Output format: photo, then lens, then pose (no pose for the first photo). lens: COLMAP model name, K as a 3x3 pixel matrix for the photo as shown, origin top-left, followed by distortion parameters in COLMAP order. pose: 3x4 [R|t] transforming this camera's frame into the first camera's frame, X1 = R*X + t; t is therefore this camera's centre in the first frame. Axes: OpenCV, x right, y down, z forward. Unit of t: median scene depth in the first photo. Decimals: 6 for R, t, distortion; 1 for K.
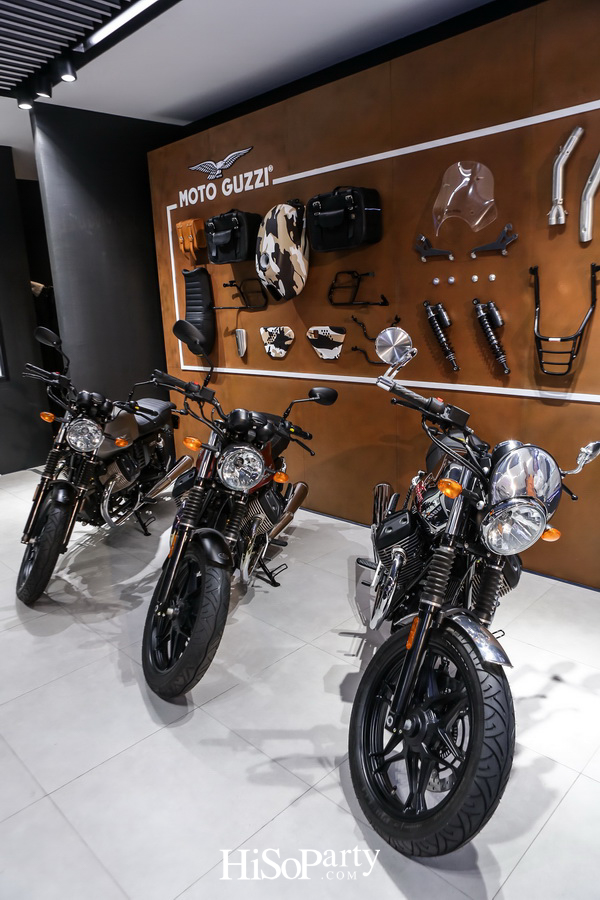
lens RADIAL K [[597.3, 0, 300.0], [0, 597.3, 450.0], [0, 0, 1]] dist [-0.055918, 0.003907]
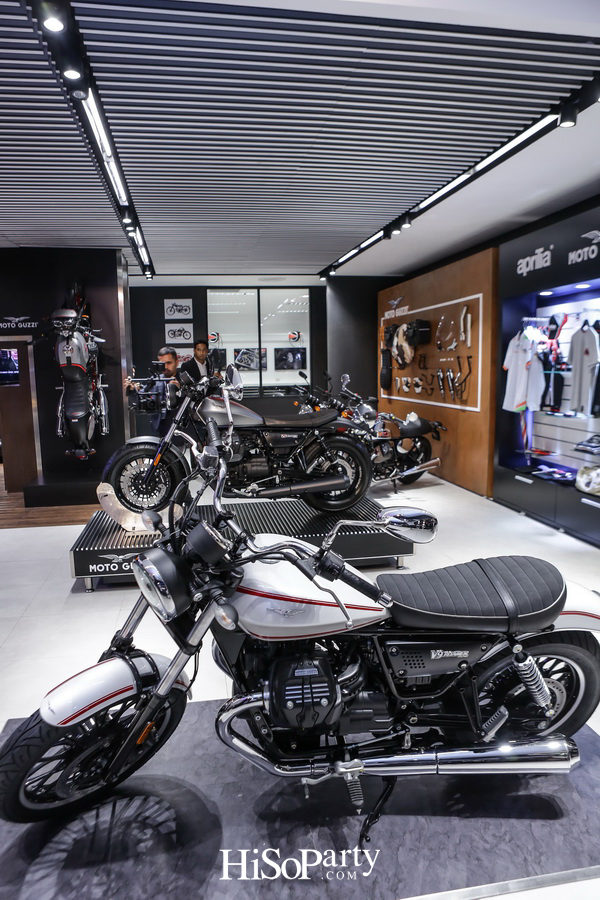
lens RADIAL K [[597.3, 0, 300.0], [0, 597.3, 450.0], [0, 0, 1]] dist [-0.055918, 0.003907]
pose [[0.816089, 0.115225, -0.566323, 0.950570], [-0.164787, 0.985638, -0.036923, 0.206018], [0.553935, 0.123455, 0.823356, -1.010537]]
